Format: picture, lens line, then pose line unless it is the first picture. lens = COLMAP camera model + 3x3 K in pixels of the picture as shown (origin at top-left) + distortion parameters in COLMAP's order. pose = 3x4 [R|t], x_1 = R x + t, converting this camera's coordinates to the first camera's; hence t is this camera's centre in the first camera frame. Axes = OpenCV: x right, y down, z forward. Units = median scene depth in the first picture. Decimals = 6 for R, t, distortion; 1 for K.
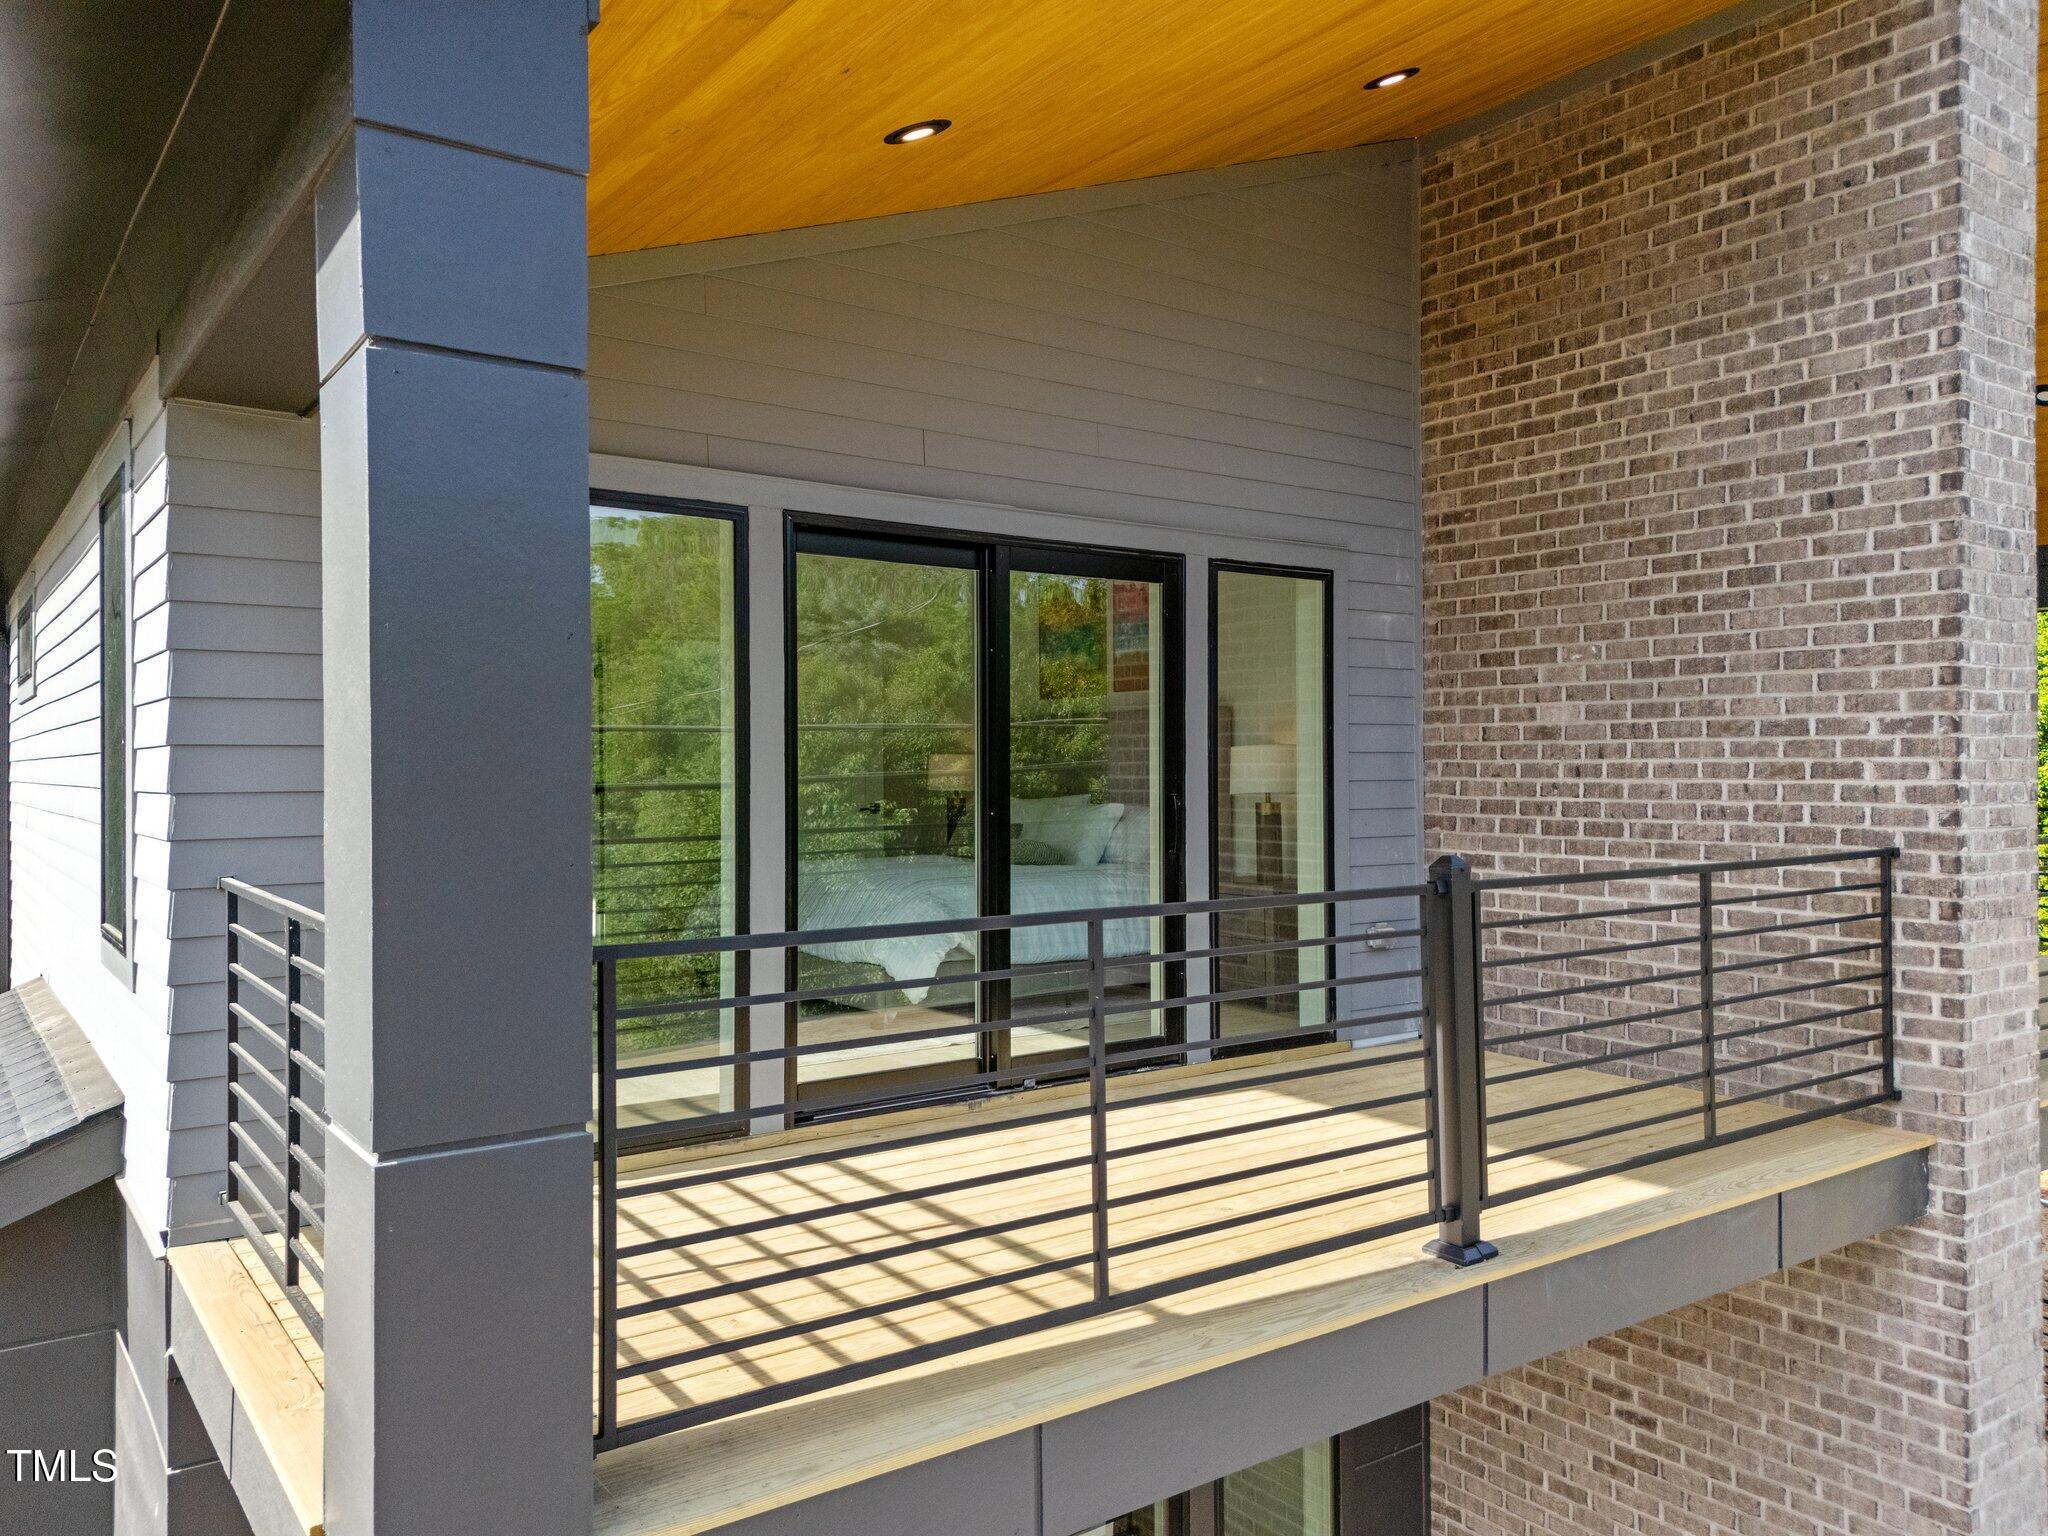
lens RADIAL K [[1522.2, 0, 1024.0], [0, 1522.2, 768.0], [0, 0, 1]] dist [0.057821, -0.042641]
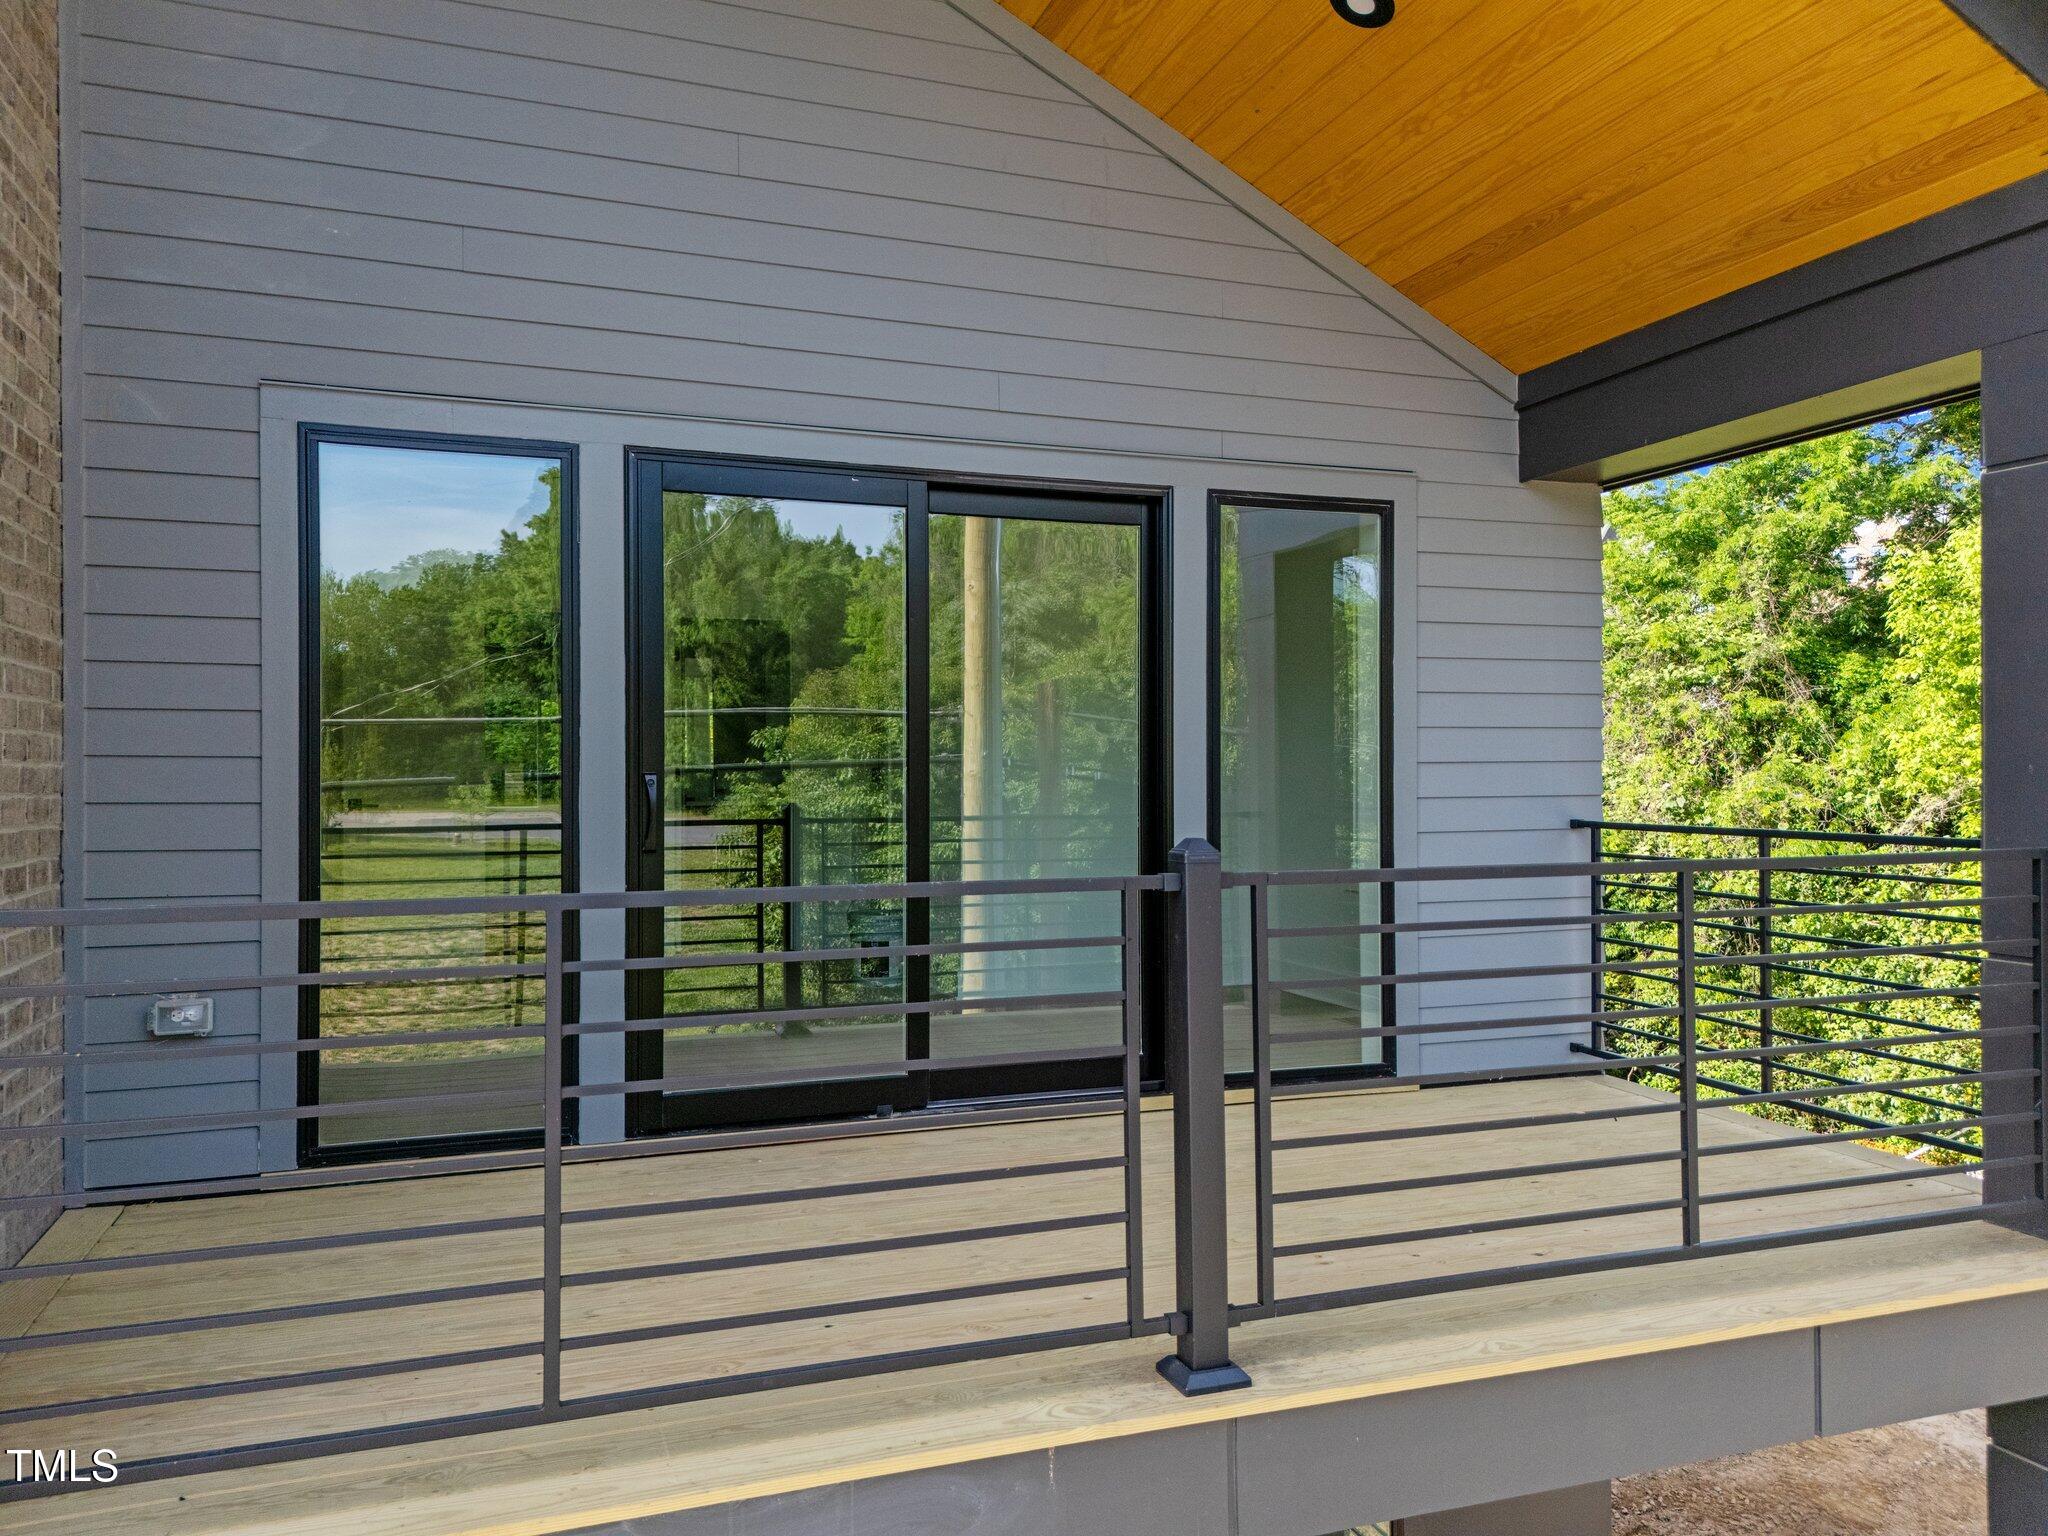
lens RADIAL K [[1522.2, 0, 1024.0], [0, 1522.2, 768.0], [0, 0, 1]] dist [0.057821, -0.042641]
pose [[0.961500, 0.005705, -0.274744, 0.314184], [-0.003567, 0.999959, 0.008281, 0.011412], [0.274780, -0.006982, 0.961482, 0.202569]]
